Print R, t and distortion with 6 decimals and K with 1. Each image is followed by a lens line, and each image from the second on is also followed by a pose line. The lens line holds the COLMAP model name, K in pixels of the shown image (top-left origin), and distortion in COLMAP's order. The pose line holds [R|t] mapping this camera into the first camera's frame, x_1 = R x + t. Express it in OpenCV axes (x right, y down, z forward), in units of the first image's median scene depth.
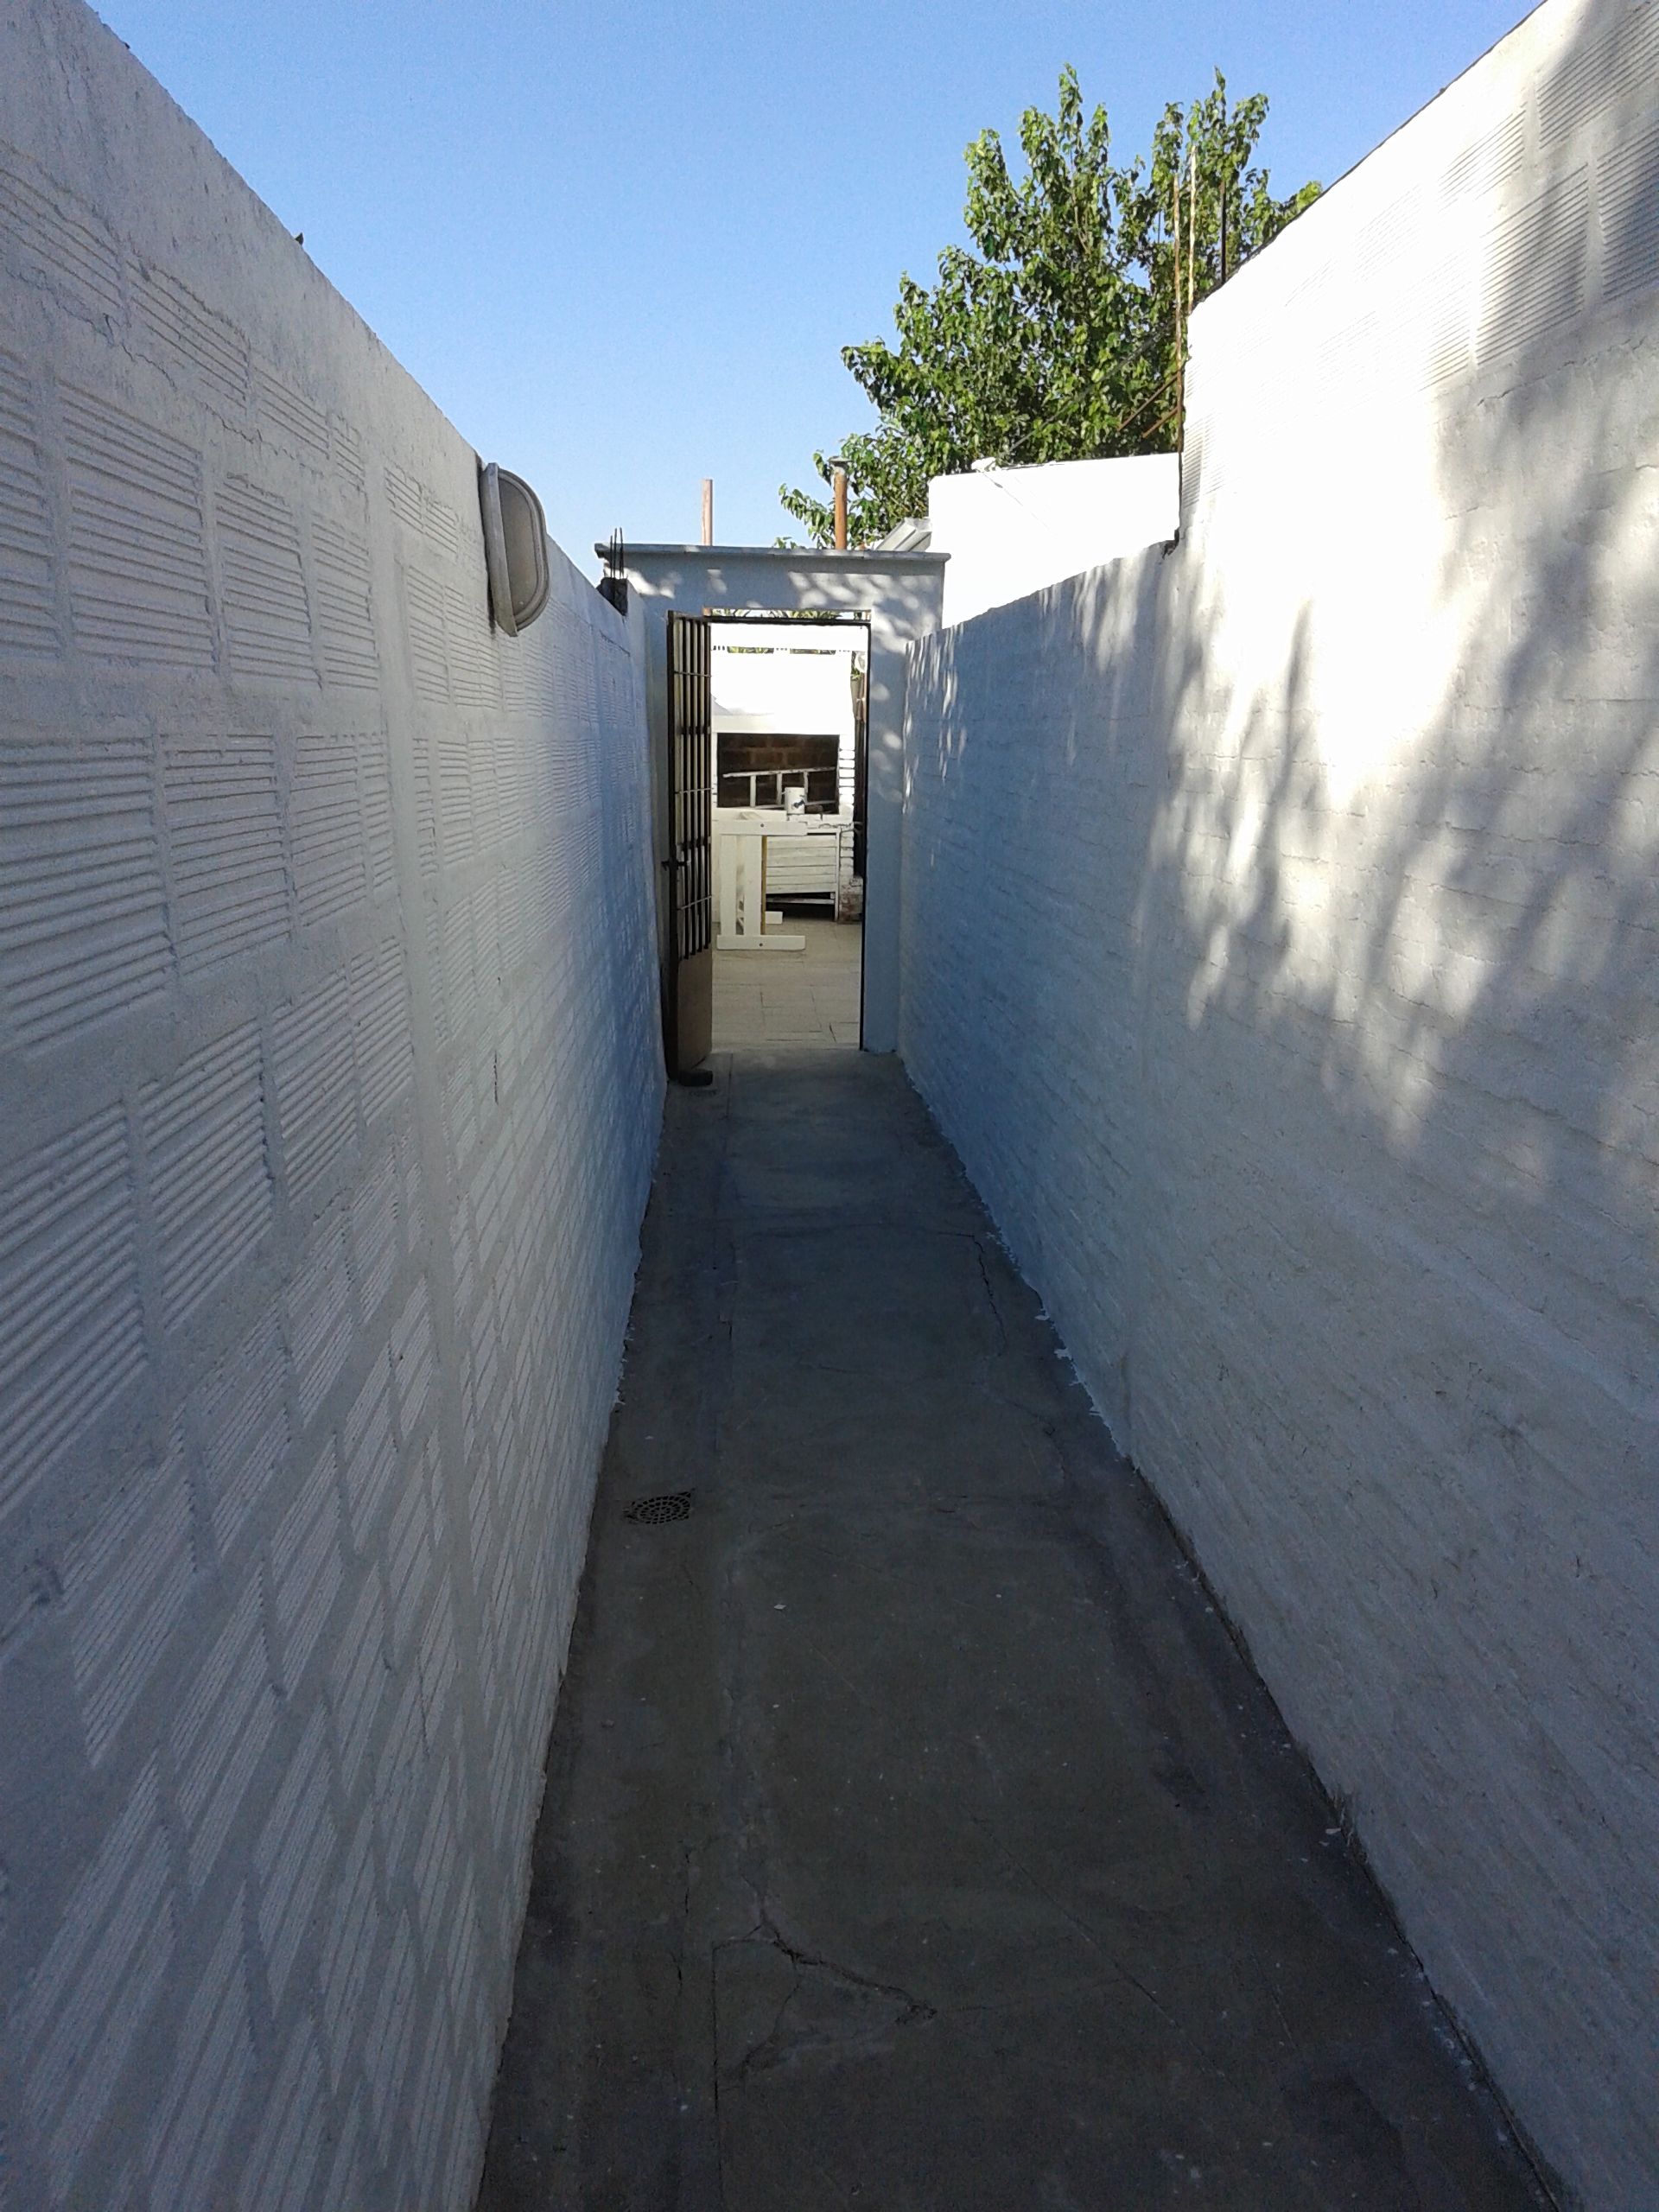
lens RADIAL K [[2103.7, 0, 831.4], [0, 2103.7, 1107.0], [0, 0, 1]] dist [0.123677, -0.328089]
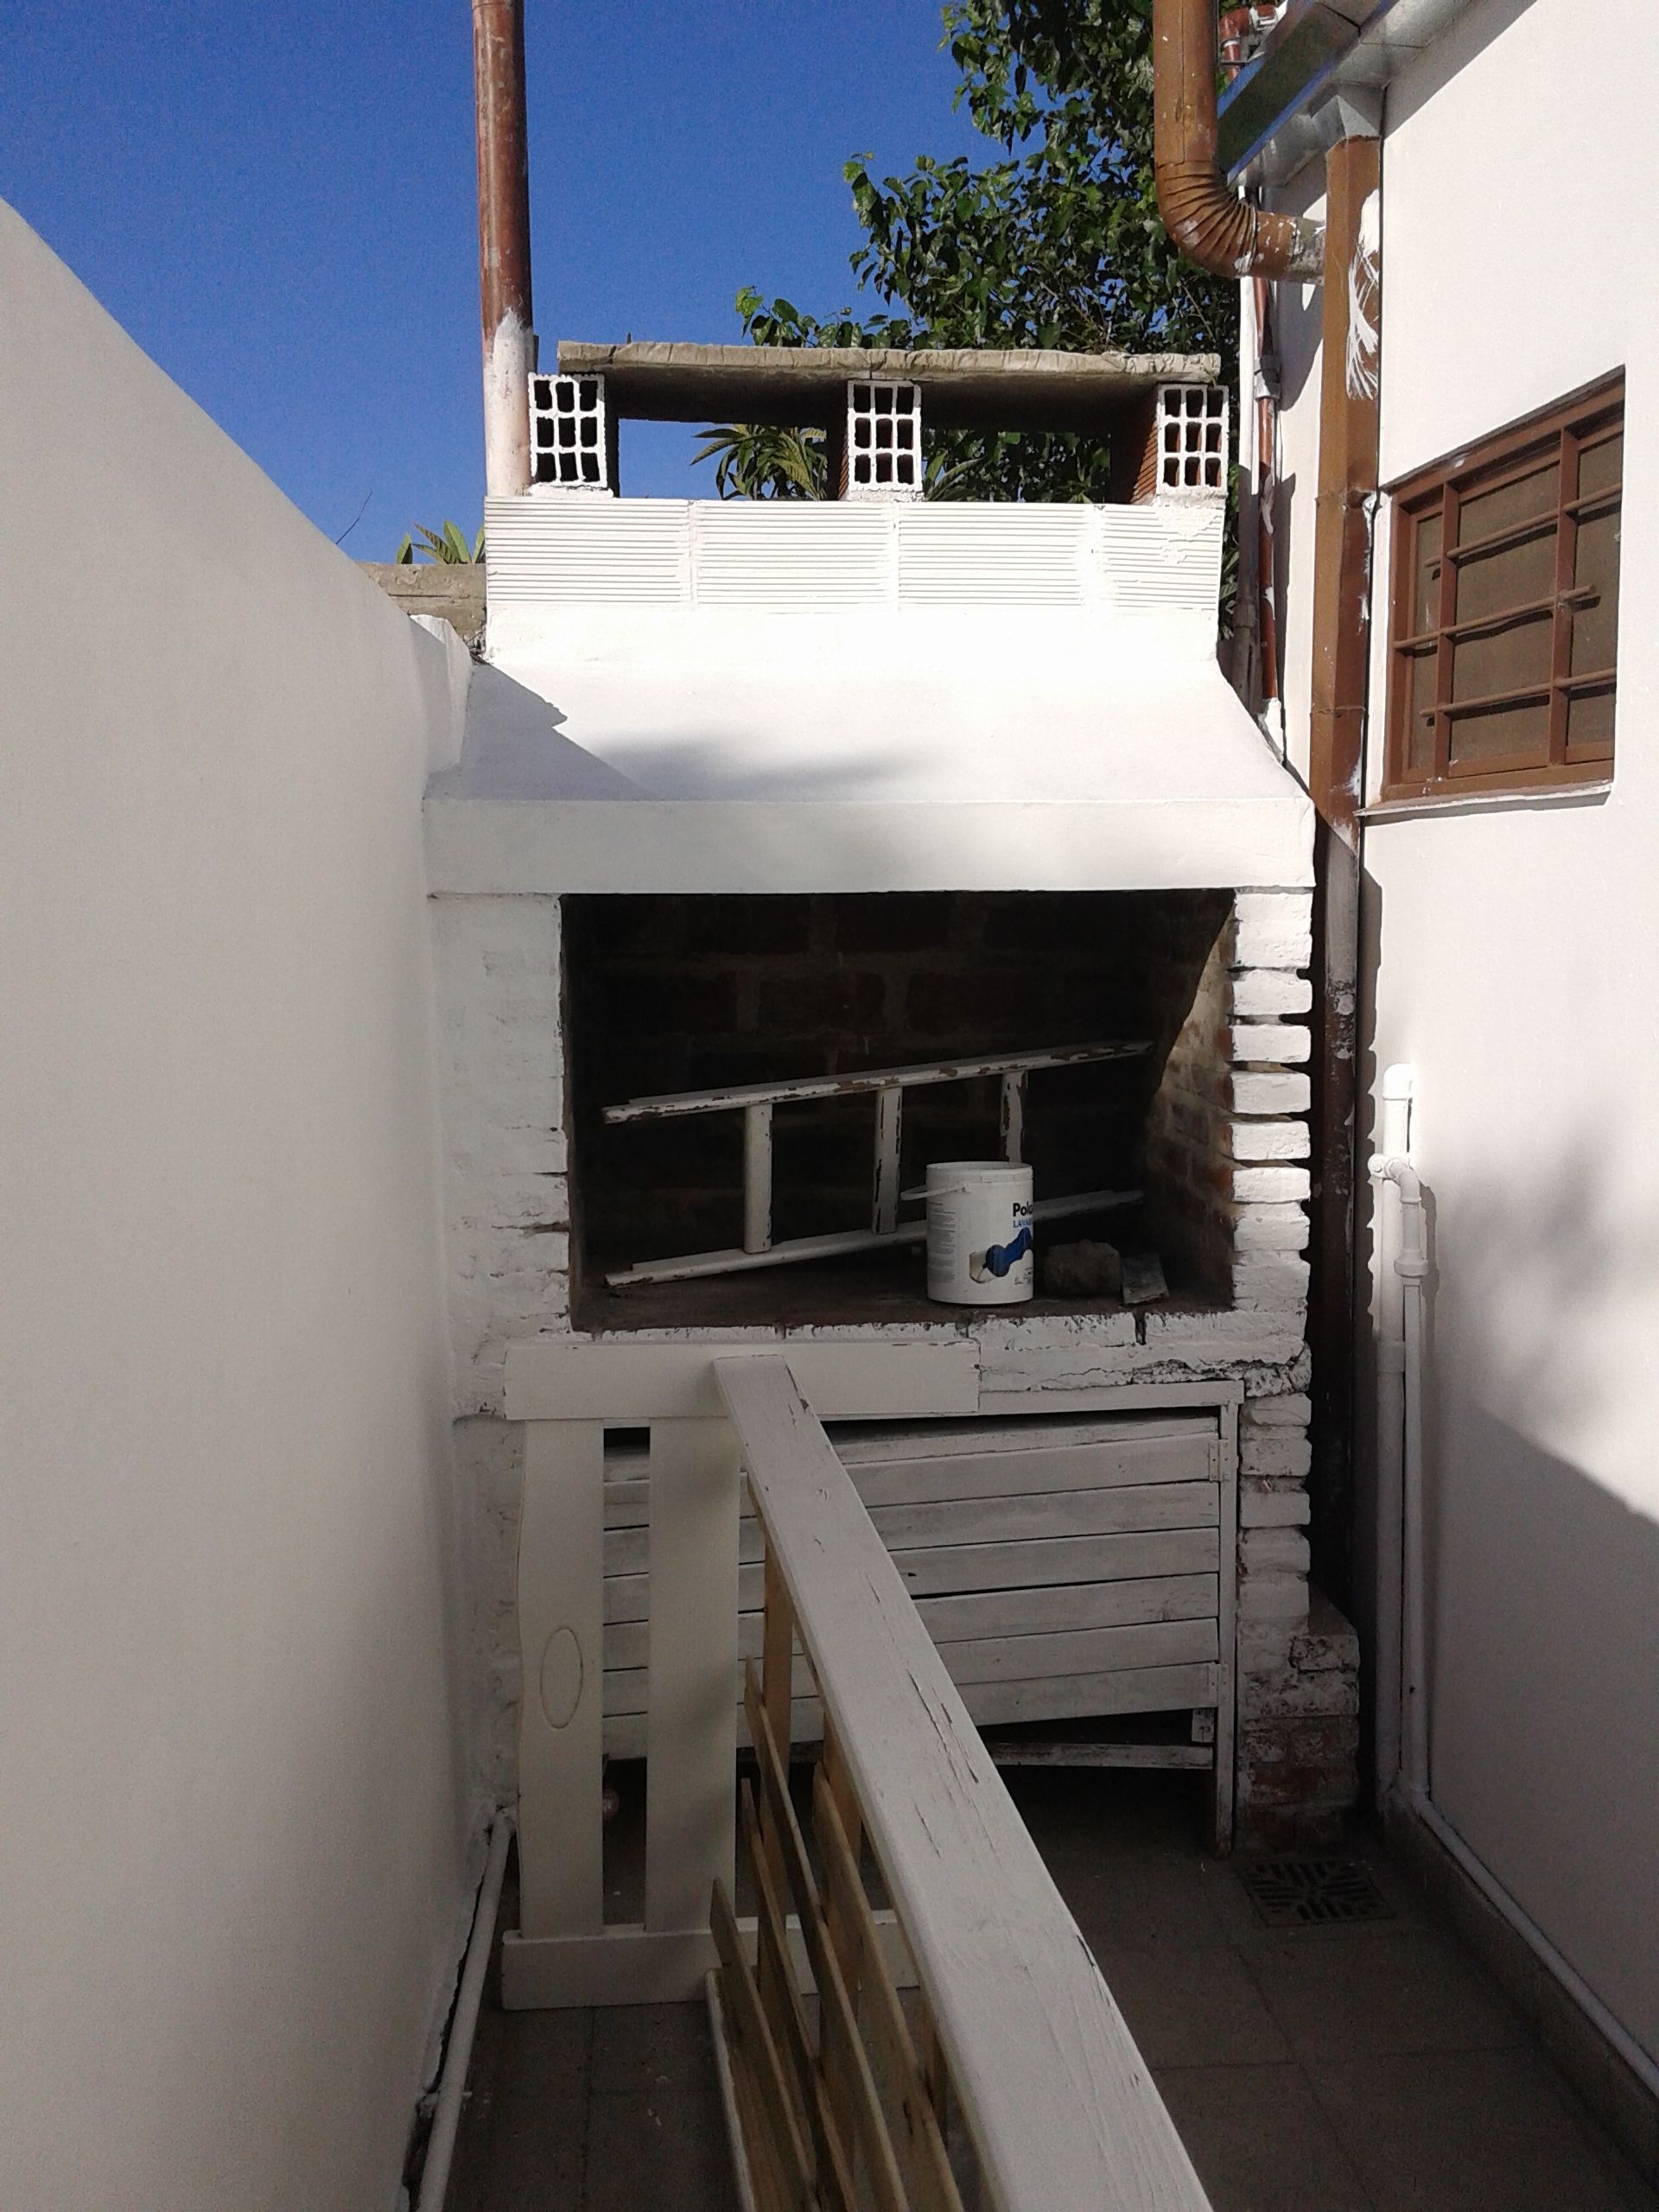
lens RADIAL K [[2103.7, 0, 831.4], [0, 2103.7, 1107.0], [0, 0, 1]] dist [0.123677, -0.328089]
pose [[0.998794, -0.036173, 0.033186, -0.036990], [0.038063, 0.997577, -0.058228, -0.146178], [-0.031000, 0.059420, 0.997752, 0.809092]]
